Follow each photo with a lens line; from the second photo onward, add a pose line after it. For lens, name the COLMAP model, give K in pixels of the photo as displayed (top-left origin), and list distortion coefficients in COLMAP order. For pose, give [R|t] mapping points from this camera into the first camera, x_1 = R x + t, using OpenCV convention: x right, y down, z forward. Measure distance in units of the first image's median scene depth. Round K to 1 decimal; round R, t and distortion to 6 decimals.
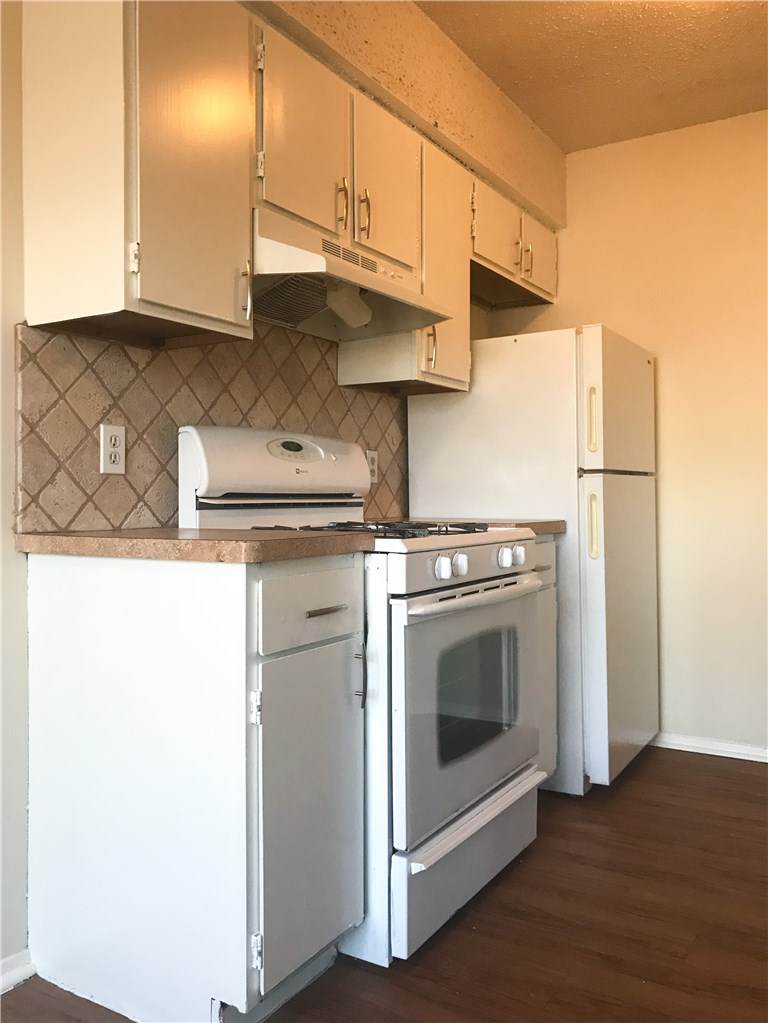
lens RADIAL K [[867.8, 0, 368.9], [0, 867.8, 505.9], [0, 0, 1]] dist [0.038429, -0.067507]
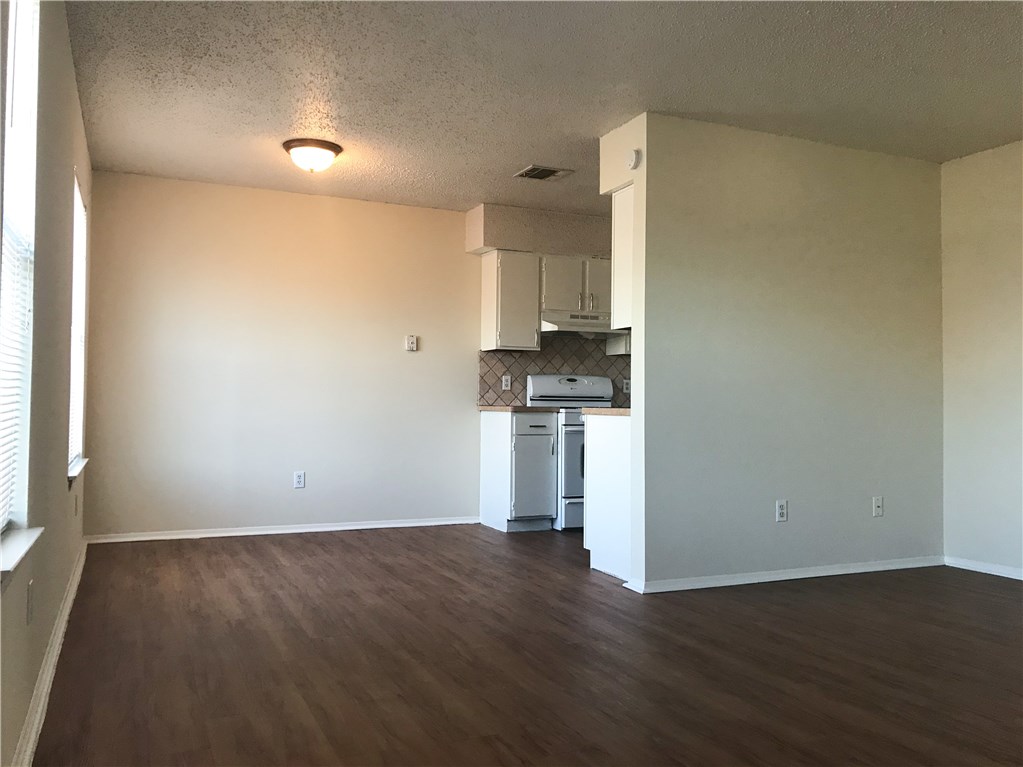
lens RADIAL K [[867.8, 0, 509.0], [0, 867.8, 385.3], [0, 0, 1]] dist [0.038429, -0.067507]
pose [[0.826696, 0.001981, -0.562646, 1.683700], [-0.016450, 0.999651, -0.020652, 0.017218], [0.562409, 0.026328, 0.826440, -1.885660]]
